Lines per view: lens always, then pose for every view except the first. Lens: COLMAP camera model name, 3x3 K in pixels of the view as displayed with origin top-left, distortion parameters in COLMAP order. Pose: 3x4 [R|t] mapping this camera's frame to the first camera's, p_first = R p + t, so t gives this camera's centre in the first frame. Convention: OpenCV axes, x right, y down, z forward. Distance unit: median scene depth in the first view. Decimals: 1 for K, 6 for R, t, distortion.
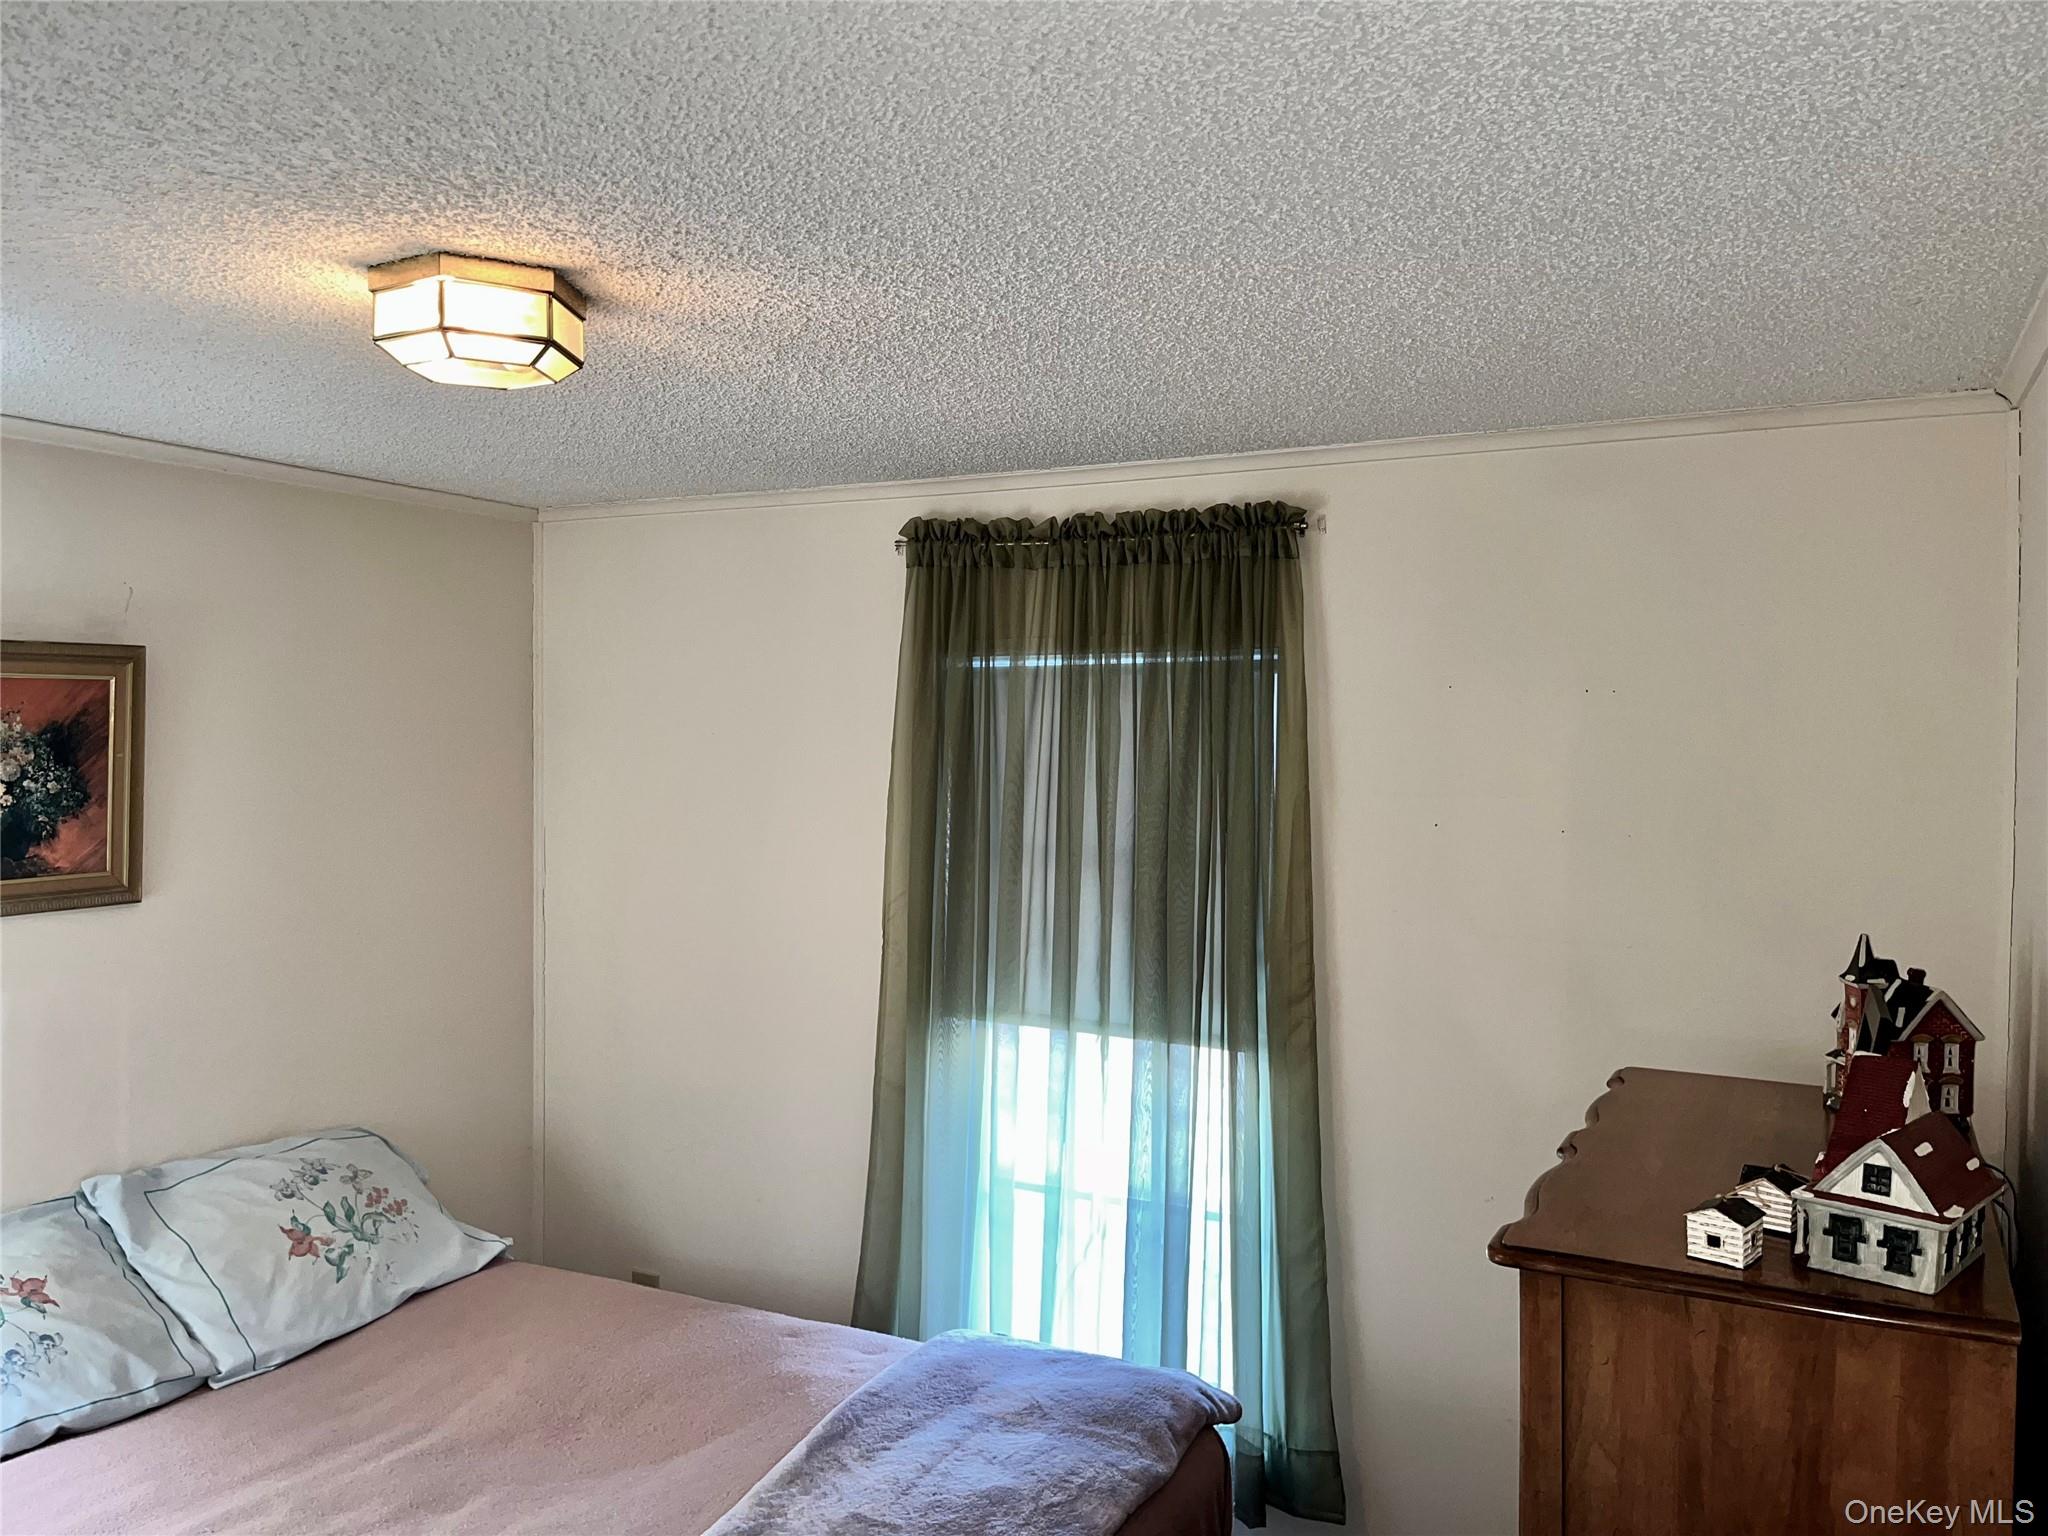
lens RADIAL K [[1569.9, 0, 1024.4], [0, 1569.9, 801.2], [0, 0, 1]] dist [0.126057, -0.171915]
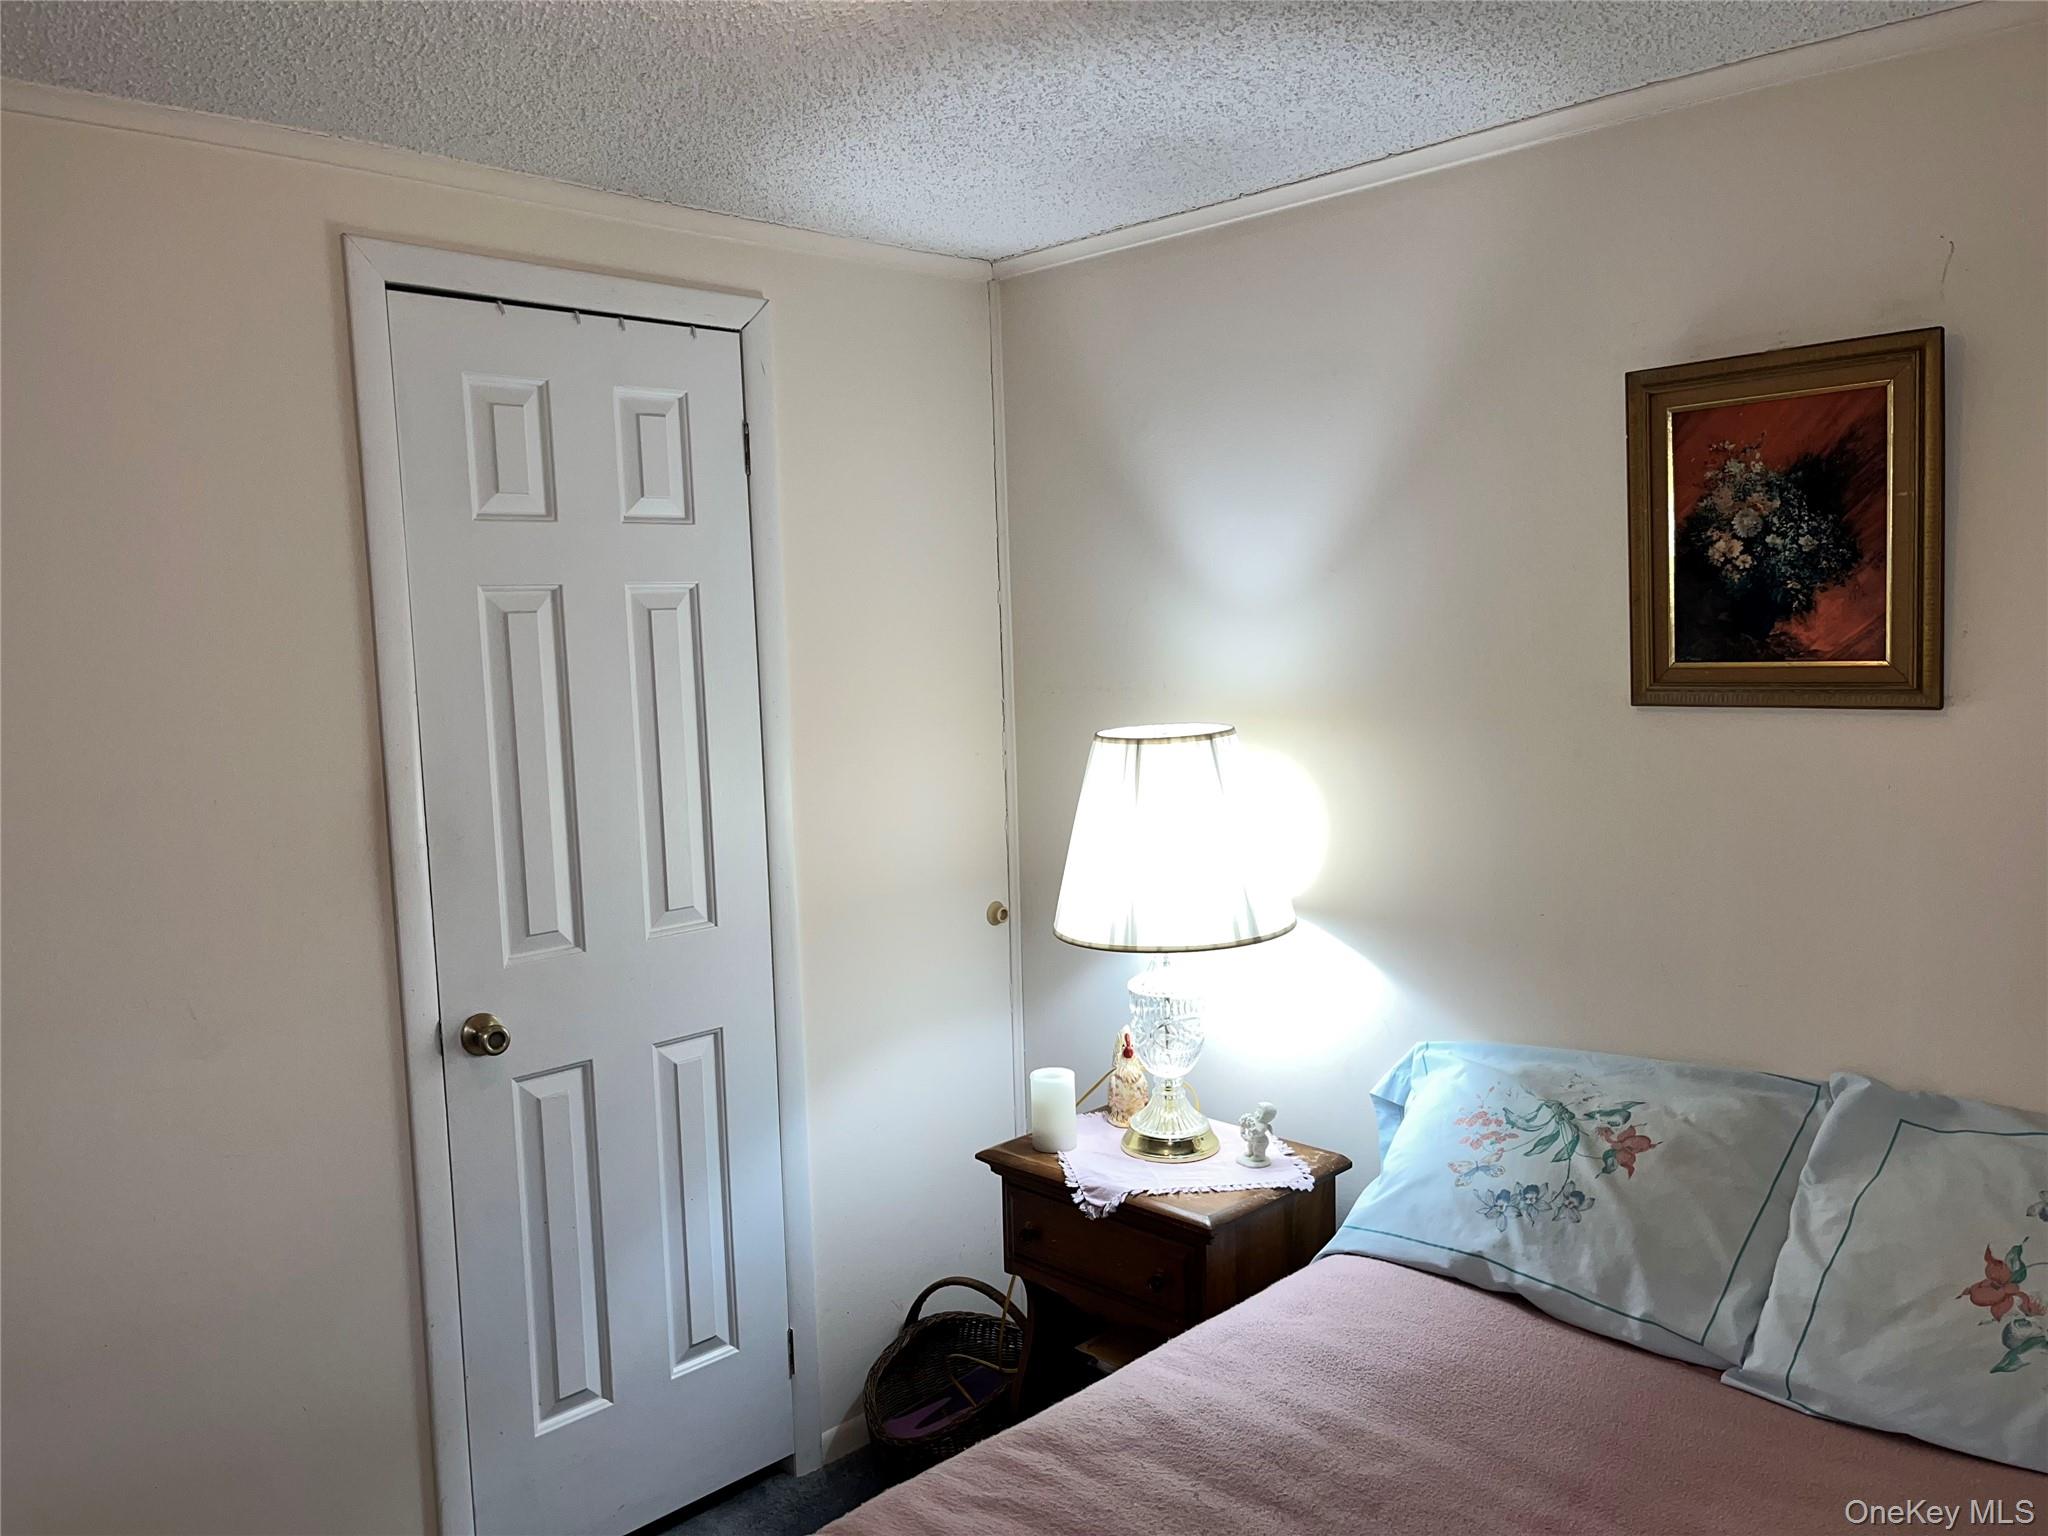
lens RADIAL K [[1569.9, 0, 1024.4], [0, 1569.9, 801.2], [0, 0, 1]] dist [0.126057, -0.171915]
pose [[-0.326598, 0.102194, -0.939622, 0.237640], [-0.021135, 0.993099, 0.115356, 0.032728], [0.944927, 0.057534, -0.322184, 0.901652]]
